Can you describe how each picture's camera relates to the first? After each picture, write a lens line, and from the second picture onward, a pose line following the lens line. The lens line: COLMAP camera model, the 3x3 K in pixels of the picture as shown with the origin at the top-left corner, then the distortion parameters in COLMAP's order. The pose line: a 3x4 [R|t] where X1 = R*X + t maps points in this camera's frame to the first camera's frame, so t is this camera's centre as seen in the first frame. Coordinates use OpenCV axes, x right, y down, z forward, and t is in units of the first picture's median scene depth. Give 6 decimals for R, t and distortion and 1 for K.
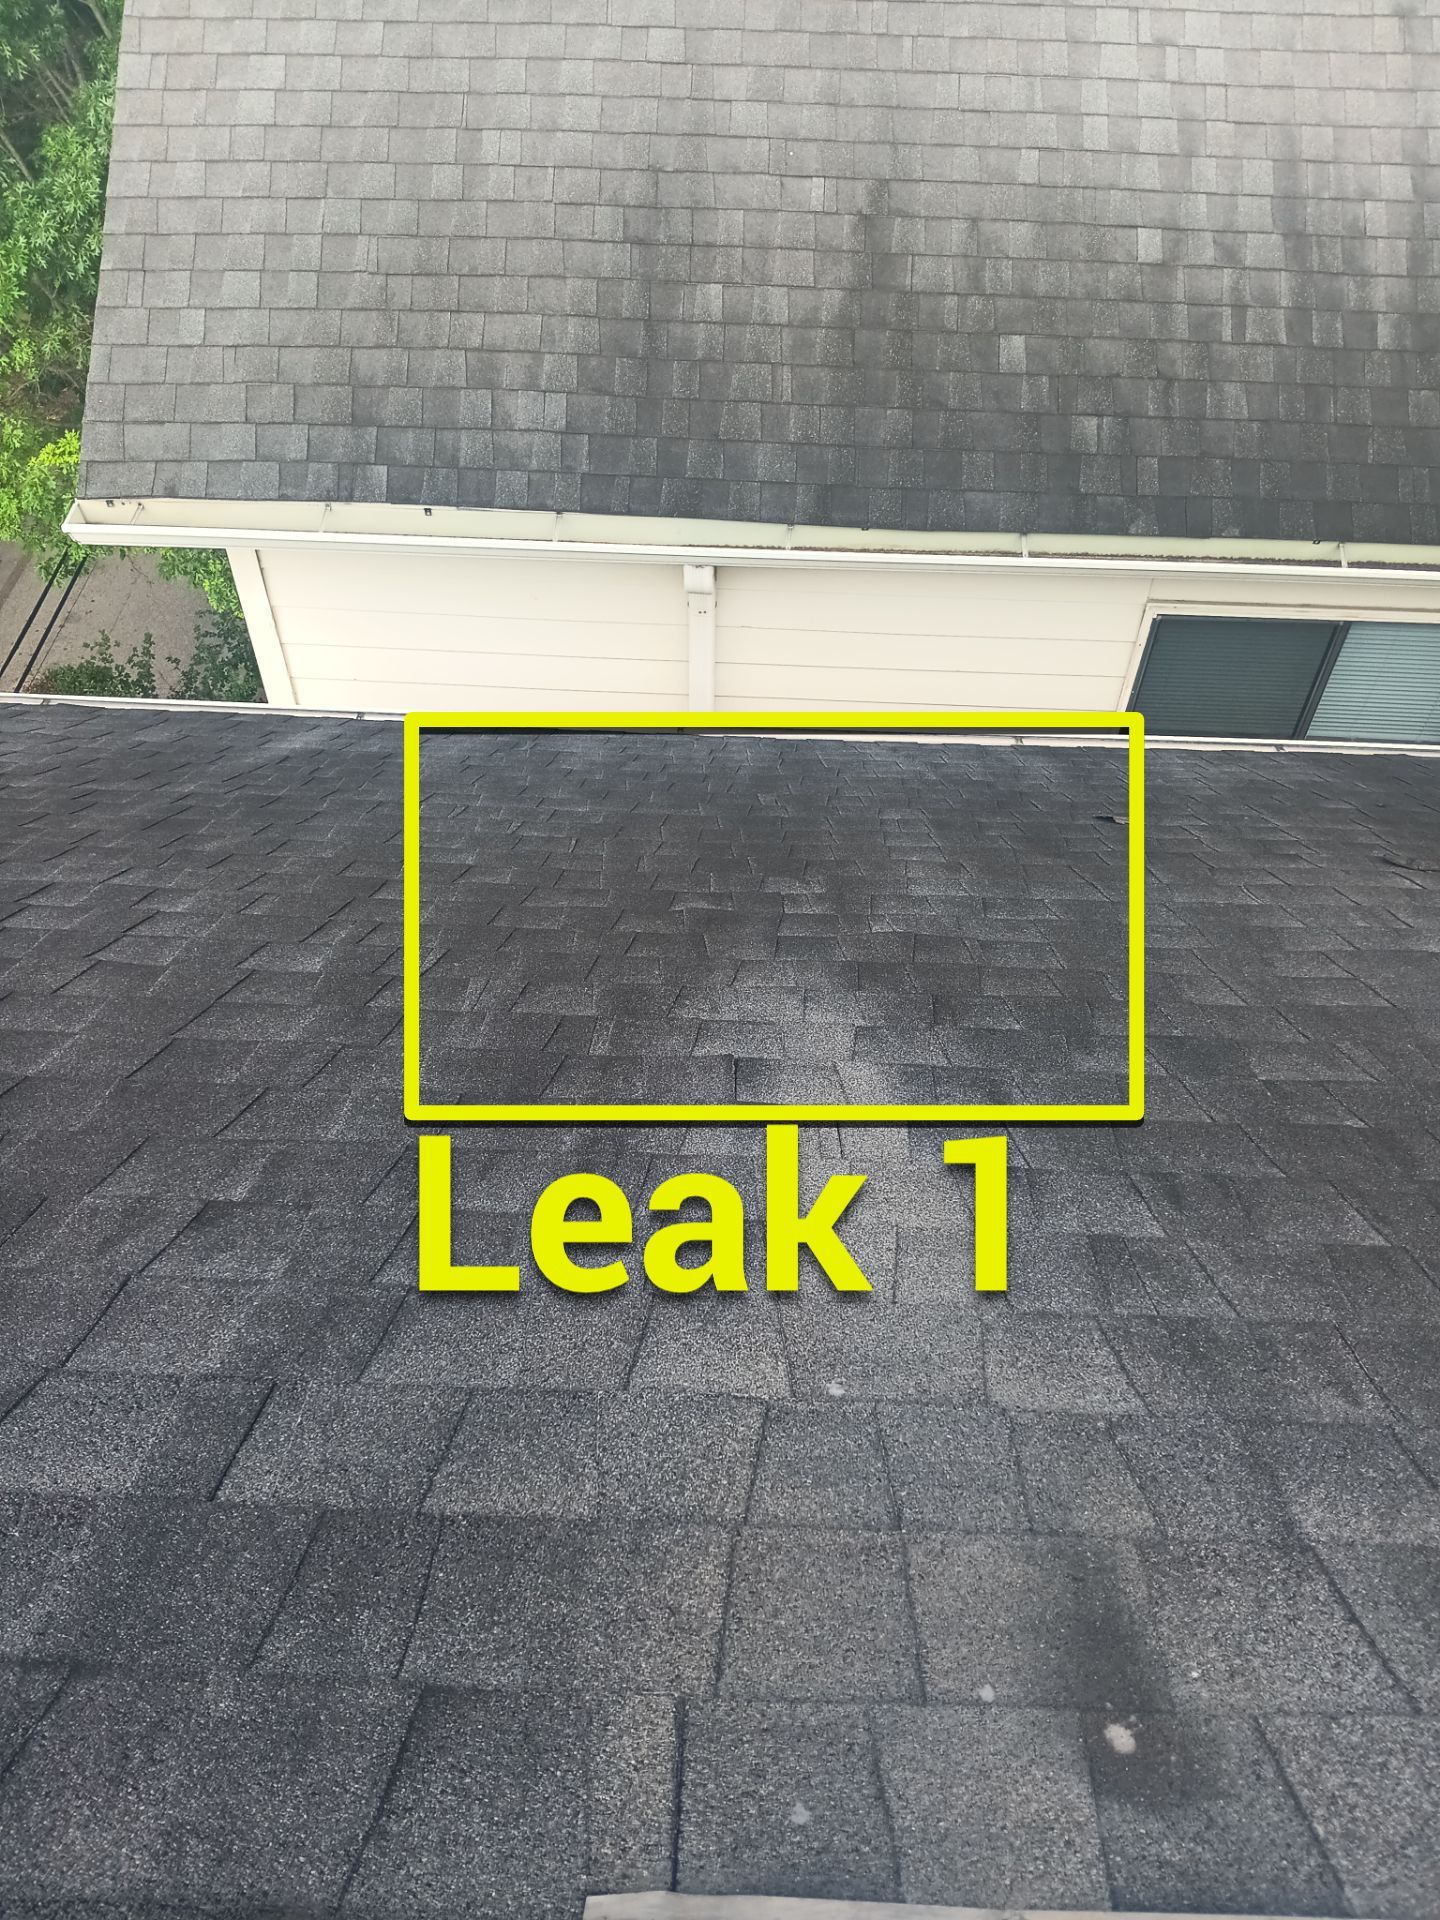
lens RADIAL K [[1494.0, 0, 720.0], [0, 1494.0, 960.0], [0, 0, 1]] dist [0.043918, -0.130841]
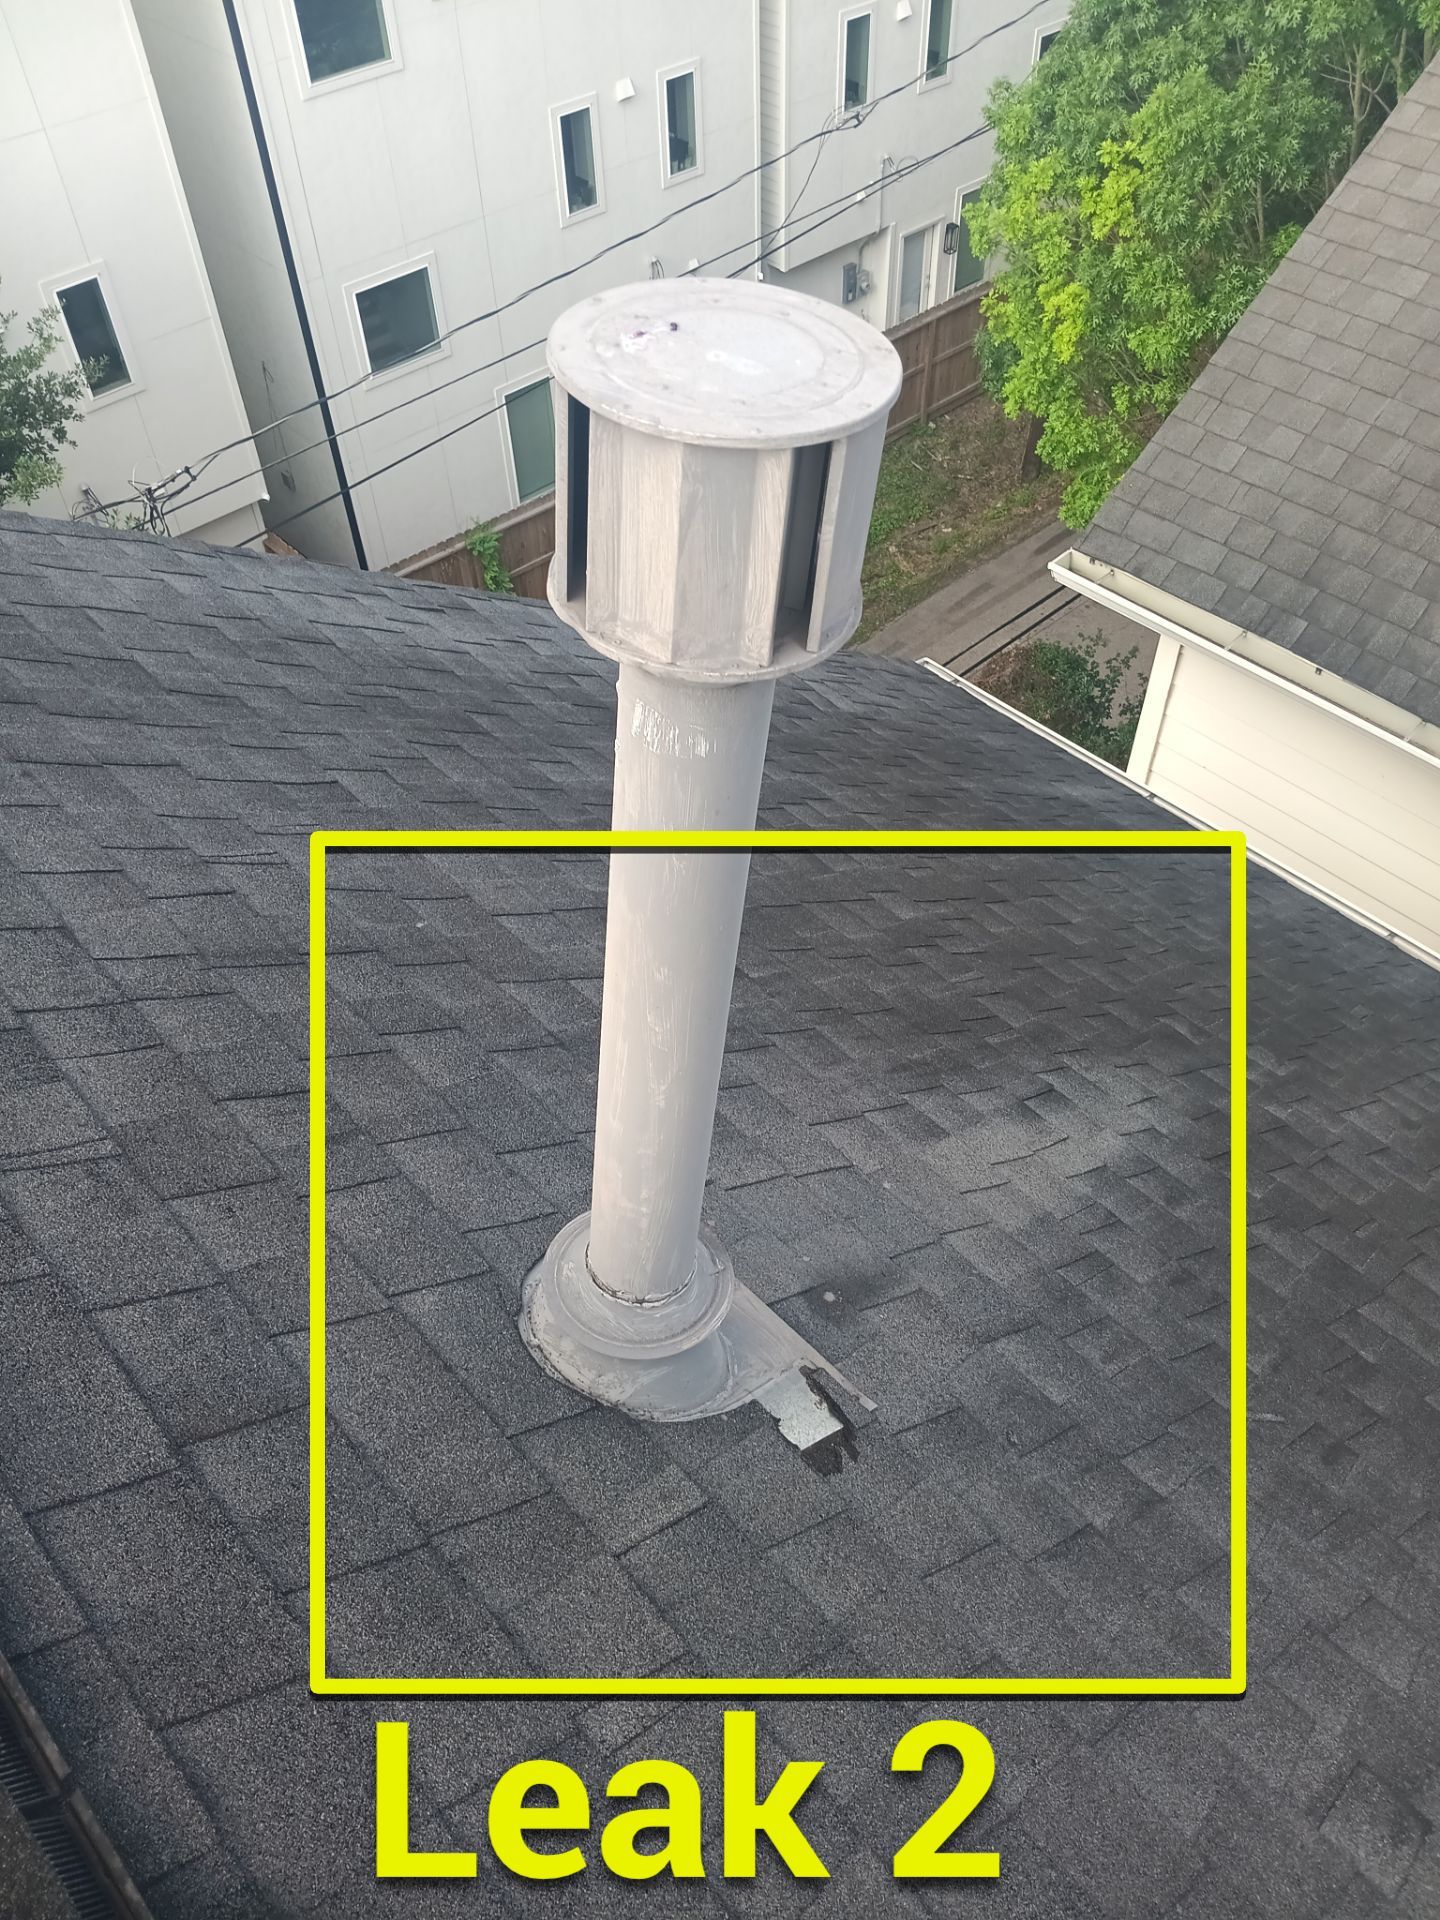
lens RADIAL K [[1509.5, 0, 720.0], [0, 1509.5, 960.0], [0, 0, 1]] dist [0.078905, -0.208643]
pose [[0.708790, 0.508811, -0.488598, 0.165591], [-0.516467, 0.846091, 0.131875, -0.026775], [0.480498, 0.158873, 0.862485, -0.200356]]
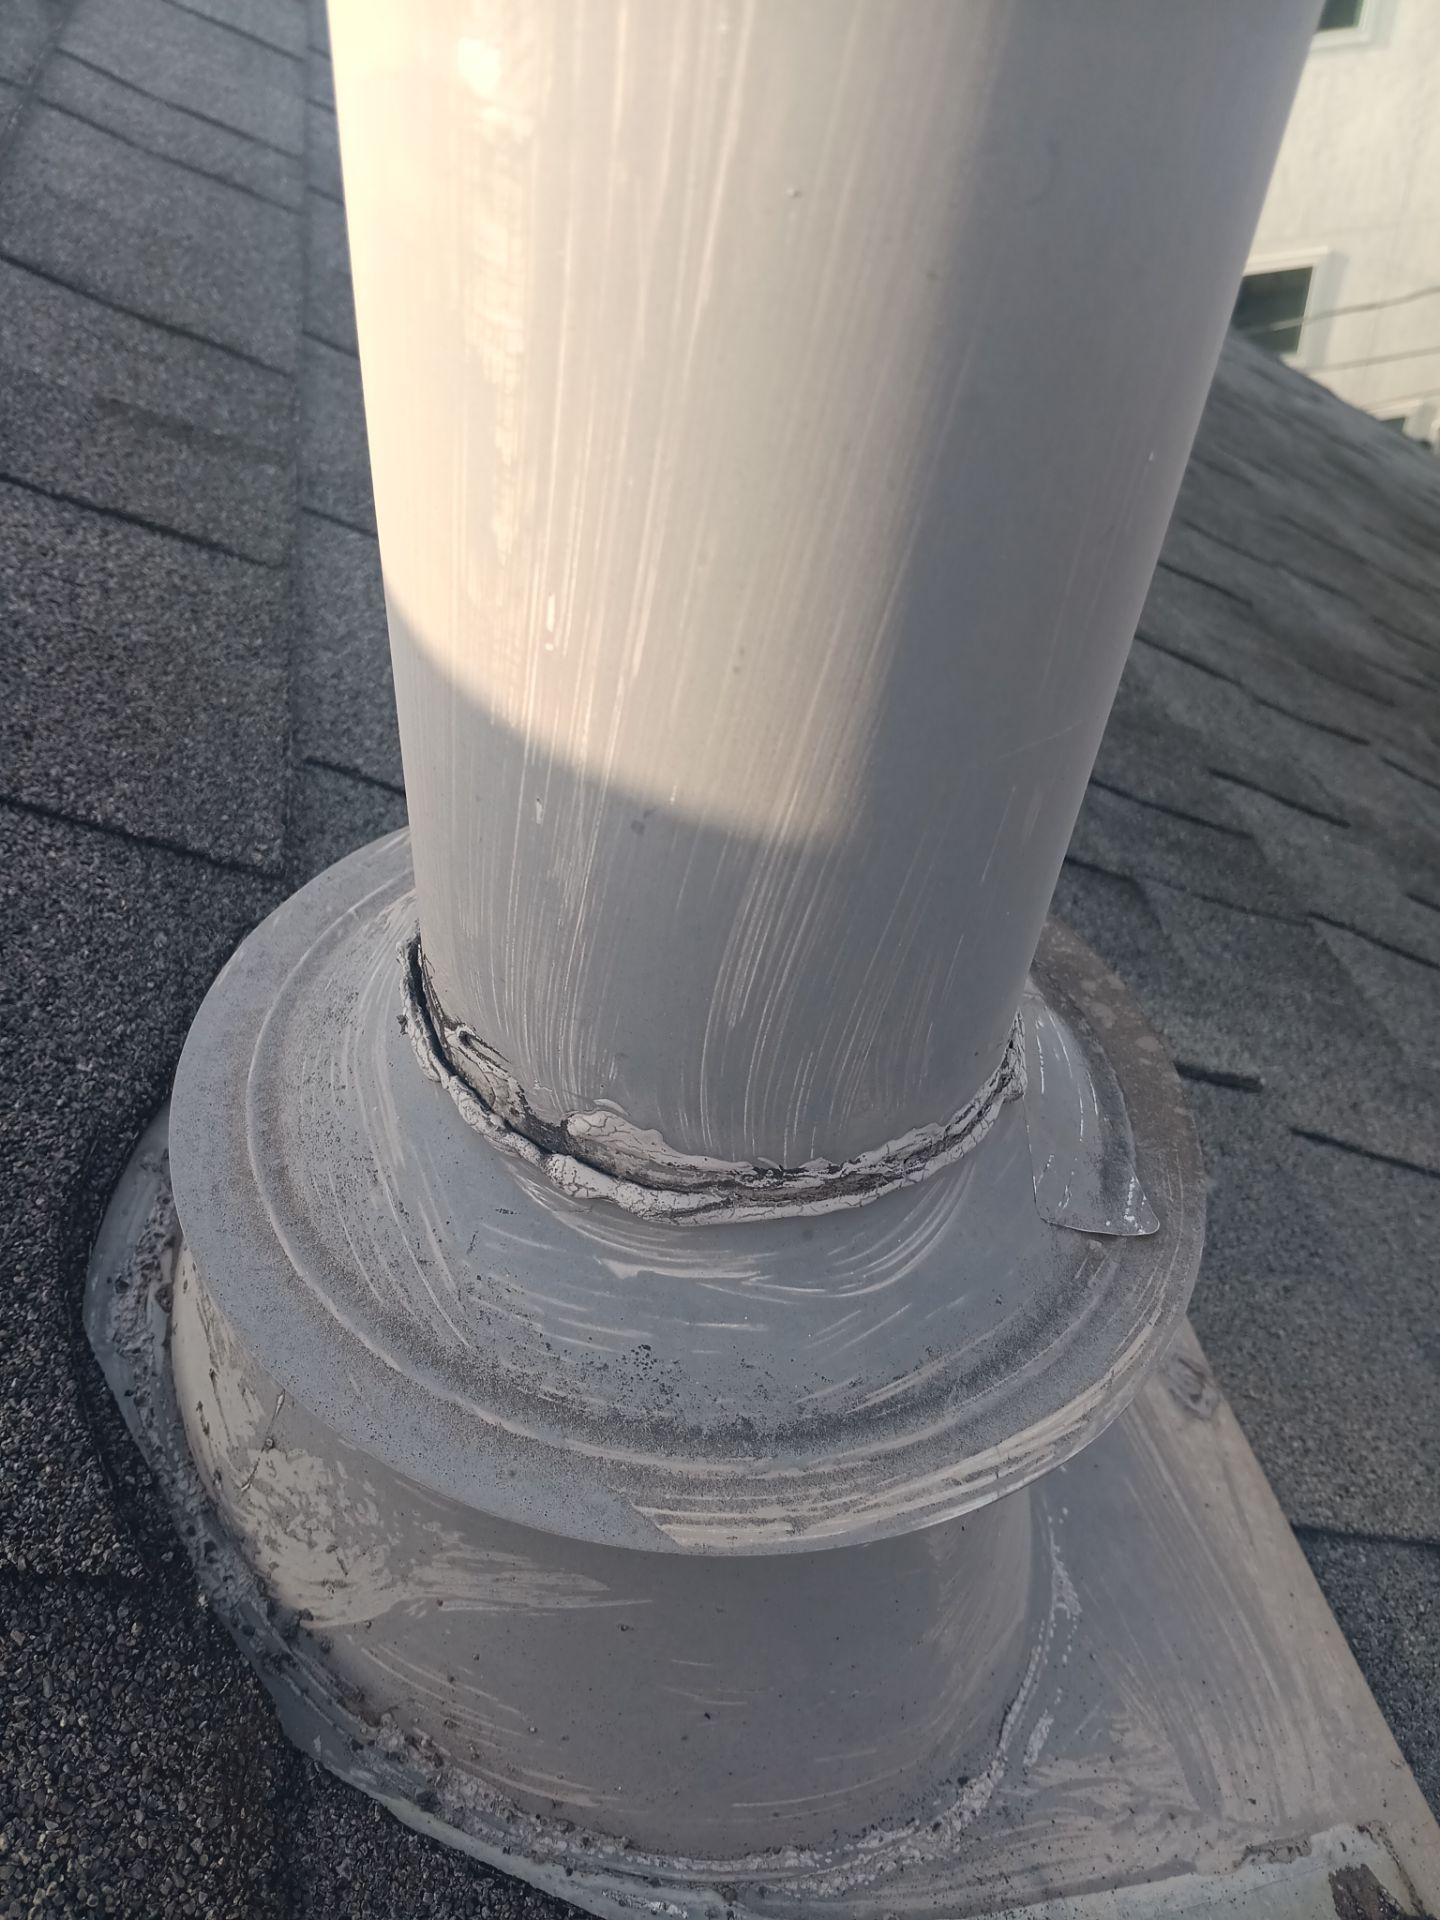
lens RADIAL K [[1509.5, 0, 720.0], [0, 1509.5, 960.0], [0, 0, 1]] dist [0.078905, -0.208643]
pose [[0.231925, 0.669462, -0.705714, 0.070308], [-0.695722, 0.621207, 0.360655, 0.056415], [0.679839, 0.407336, 0.609833, 0.042307]]
